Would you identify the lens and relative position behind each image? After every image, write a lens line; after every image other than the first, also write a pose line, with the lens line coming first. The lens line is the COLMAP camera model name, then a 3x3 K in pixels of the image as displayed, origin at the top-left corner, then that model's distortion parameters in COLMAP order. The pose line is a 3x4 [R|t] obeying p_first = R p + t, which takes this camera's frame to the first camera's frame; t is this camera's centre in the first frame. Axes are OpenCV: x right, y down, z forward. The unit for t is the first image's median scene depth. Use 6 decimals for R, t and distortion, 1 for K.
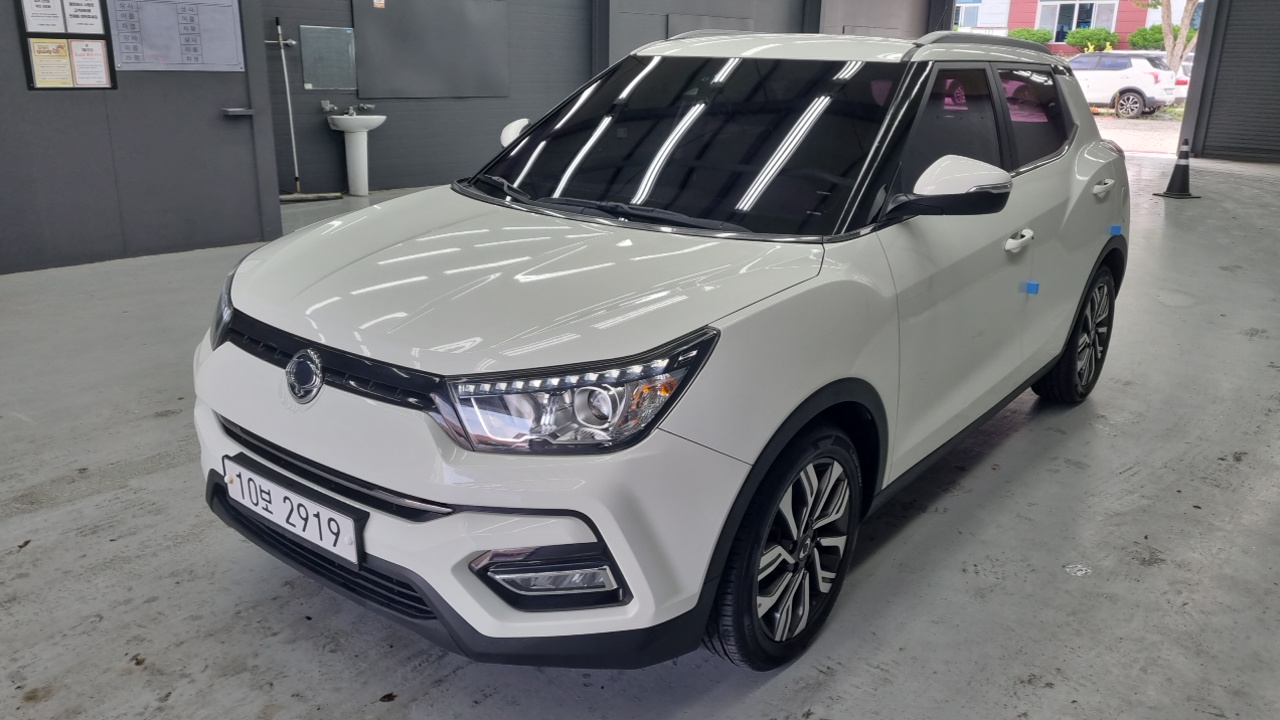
lens RADIAL K [[1006.1, 0, 643.6], [0, 1006.1, 360.1], [0, 0, 1]] dist [0.028938, -0.026262]
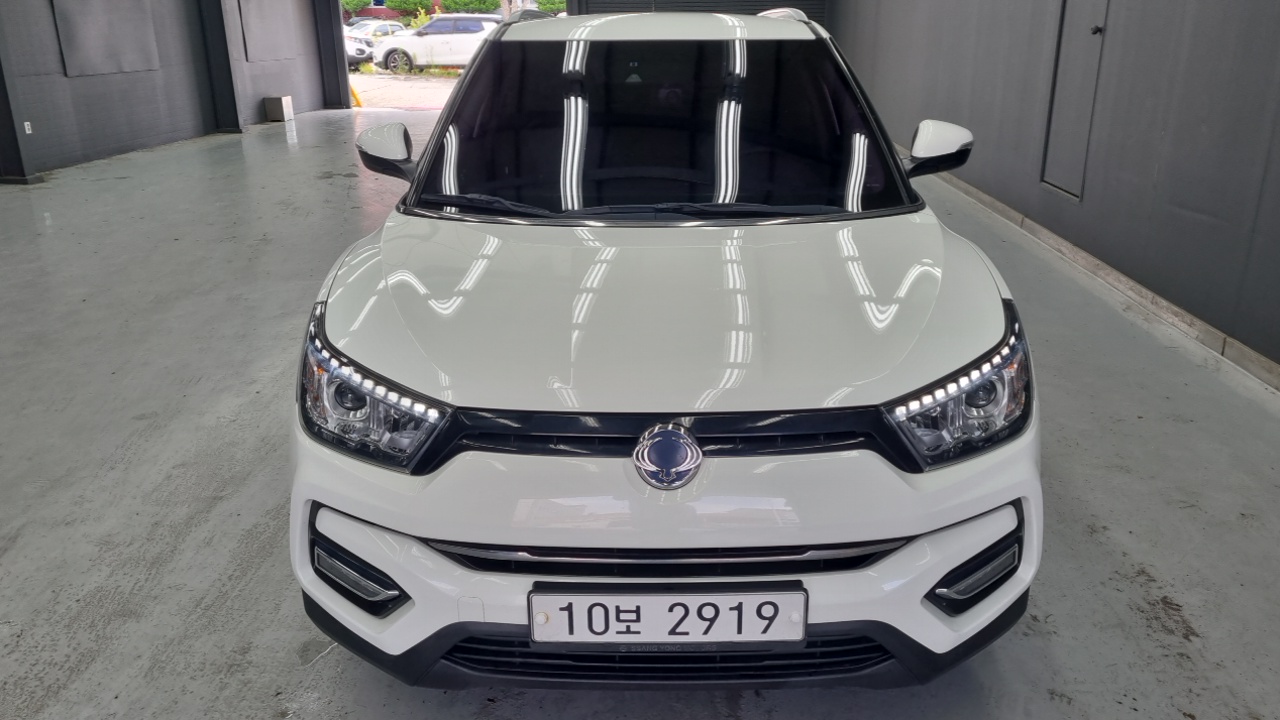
lens RADIAL K [[1006.1, 0, 641.7], [0, 1006.1, 362.4], [0, 0, 1]] dist [0.028938, -0.026262]
pose [[0.764556, -0.228882, 0.602551, -0.698669], [0.206974, 0.972501, 0.106787, -0.127223], [-0.610423, 0.043068, 0.790904, 0.300456]]
